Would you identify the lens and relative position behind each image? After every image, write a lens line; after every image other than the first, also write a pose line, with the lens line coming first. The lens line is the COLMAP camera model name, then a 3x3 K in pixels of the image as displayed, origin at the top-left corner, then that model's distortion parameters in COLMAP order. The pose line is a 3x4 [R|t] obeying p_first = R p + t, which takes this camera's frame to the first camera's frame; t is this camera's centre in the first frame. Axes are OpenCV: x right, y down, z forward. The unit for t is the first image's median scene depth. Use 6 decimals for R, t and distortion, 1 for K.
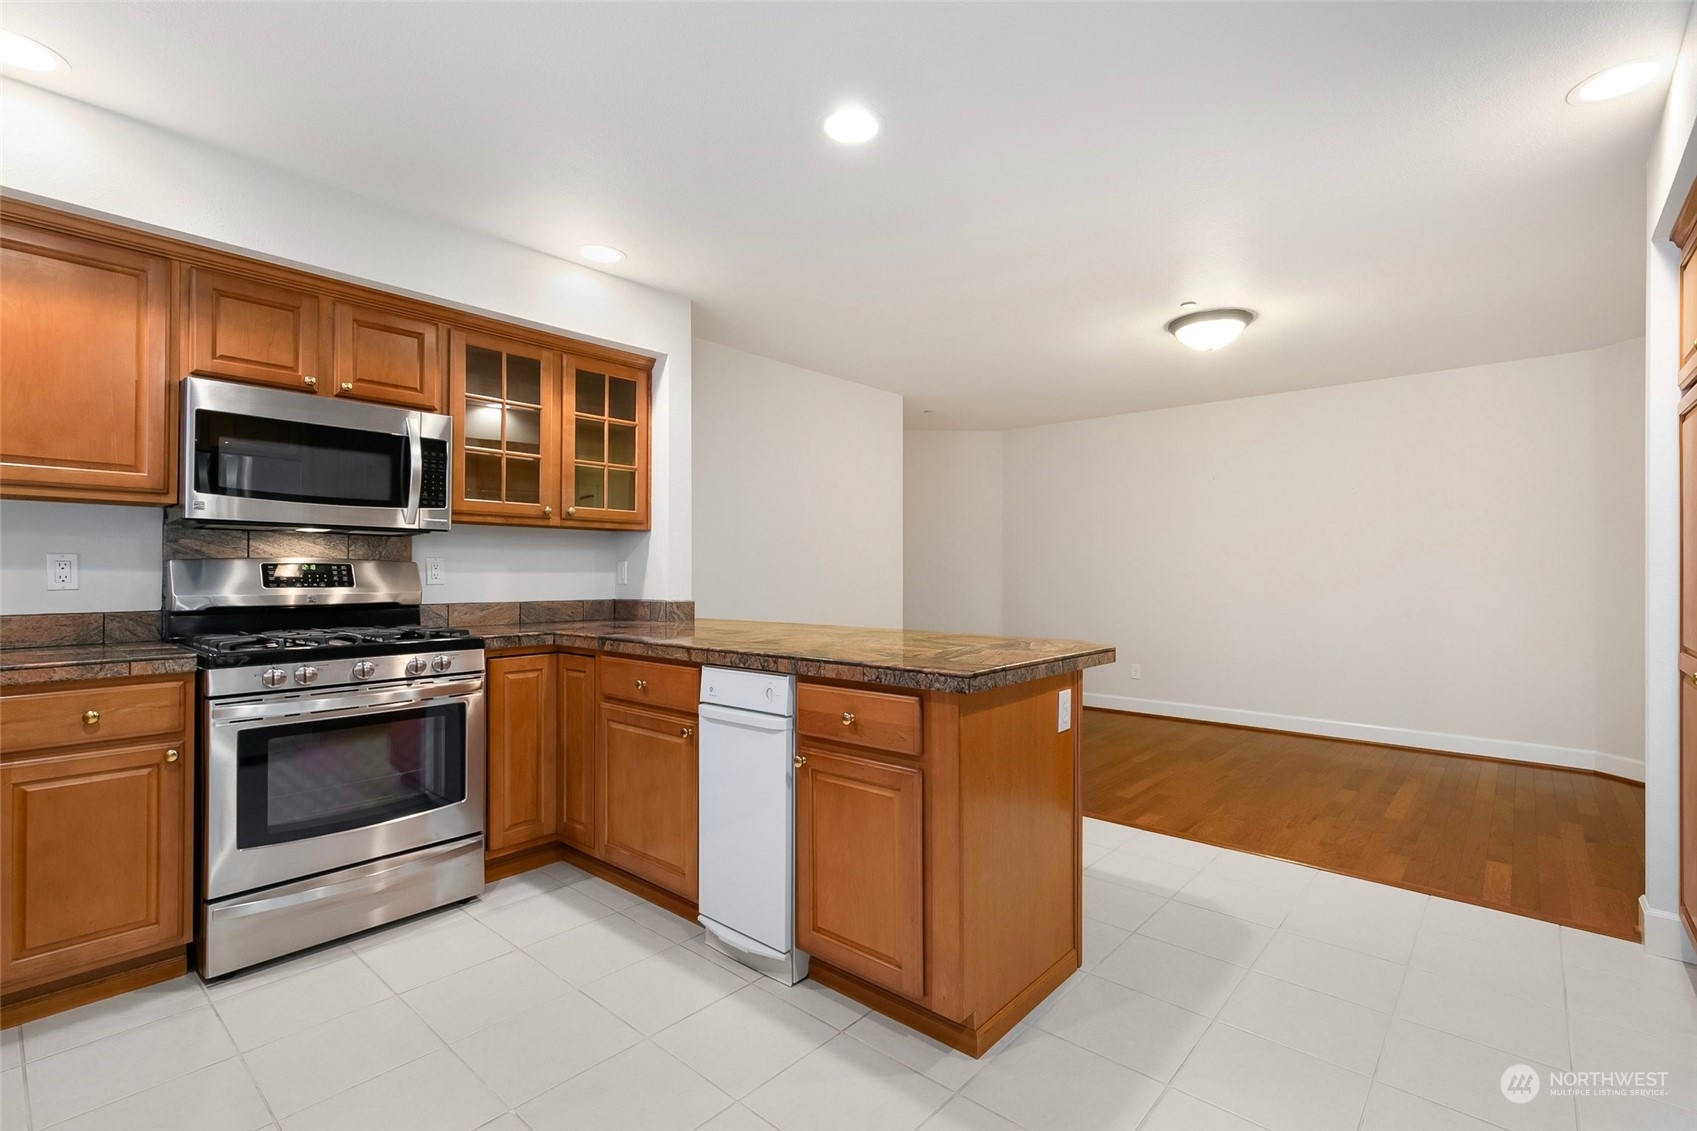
lens RADIAL K [[762.8, 0, 849.0], [0, 762.8, 567.5], [0, 0, 1]] dist [0.015441, -0.004330]
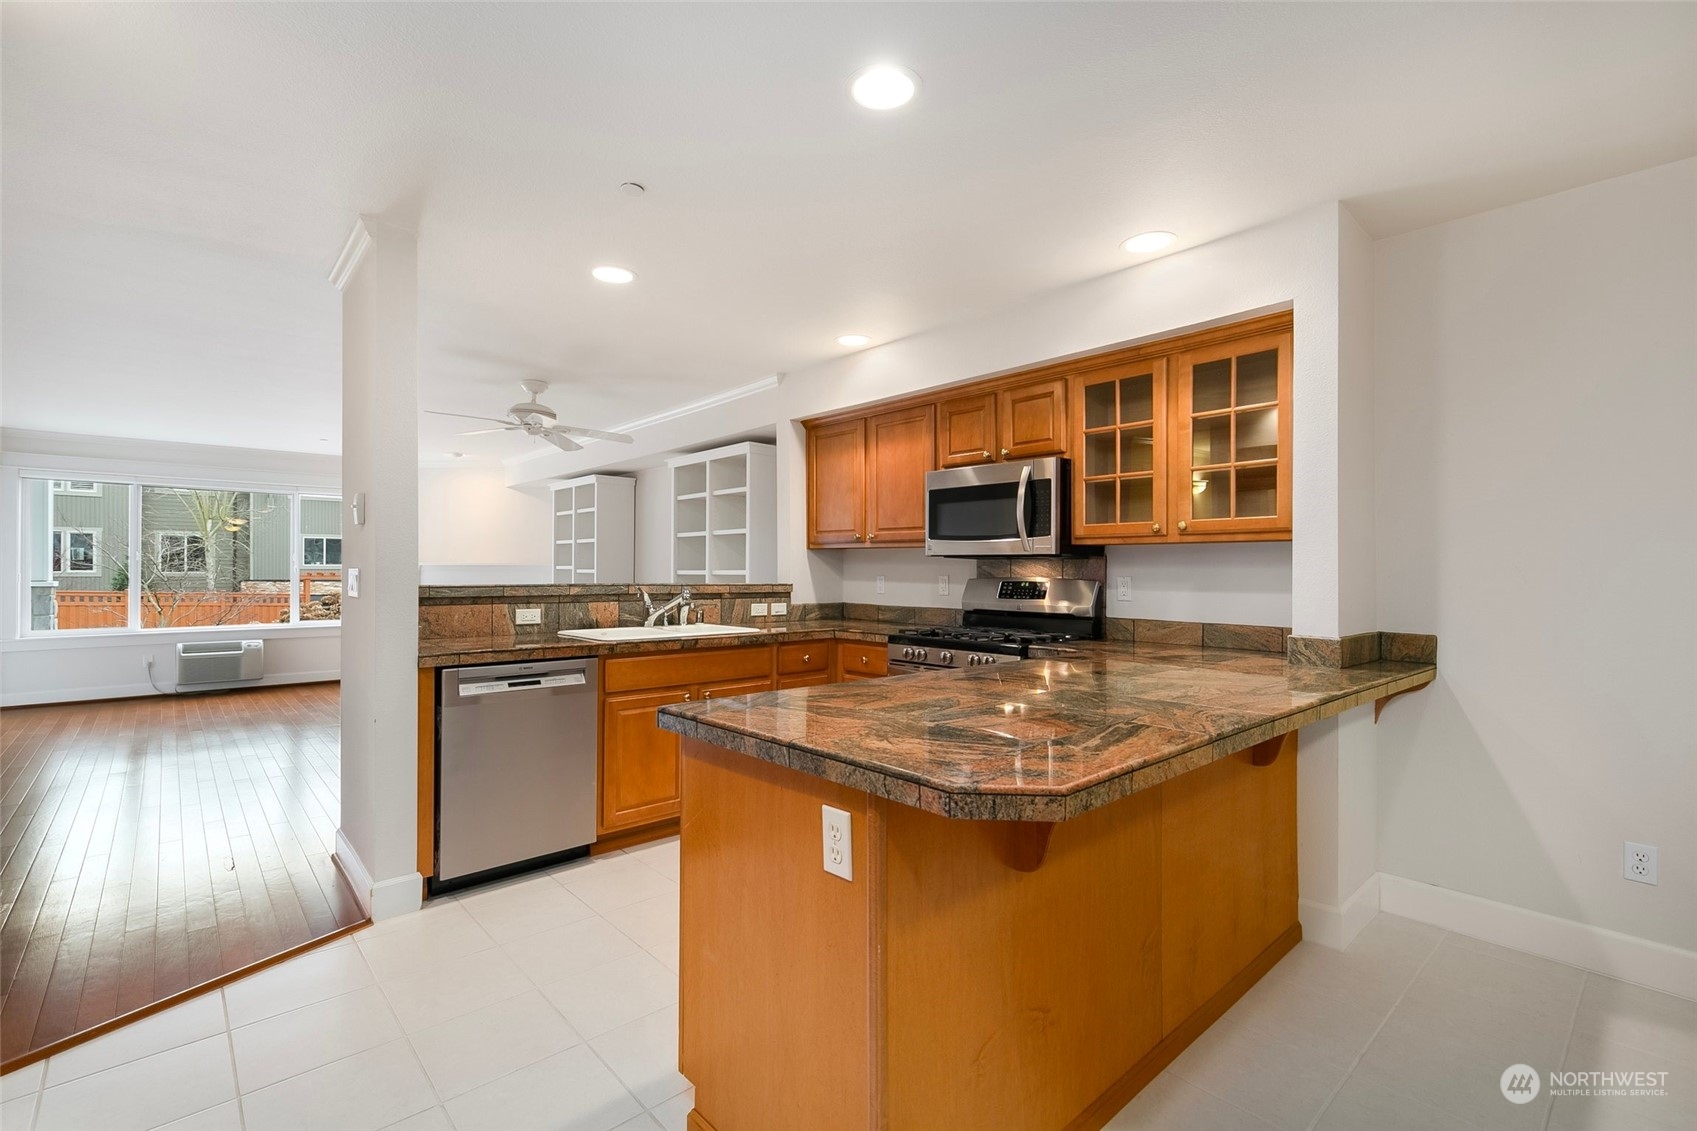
lens RADIAL K [[762.8, 0, 846.3], [0, 762.8, 567.6], [0, 0, 1]] dist [0.015441, -0.004330]
pose [[-0.108600, -0.008627, -0.994048, 0.674989], [-0.000470, 0.999963, -0.008627, -0.018662], [0.994085, -0.000469, -0.108600, 0.821245]]
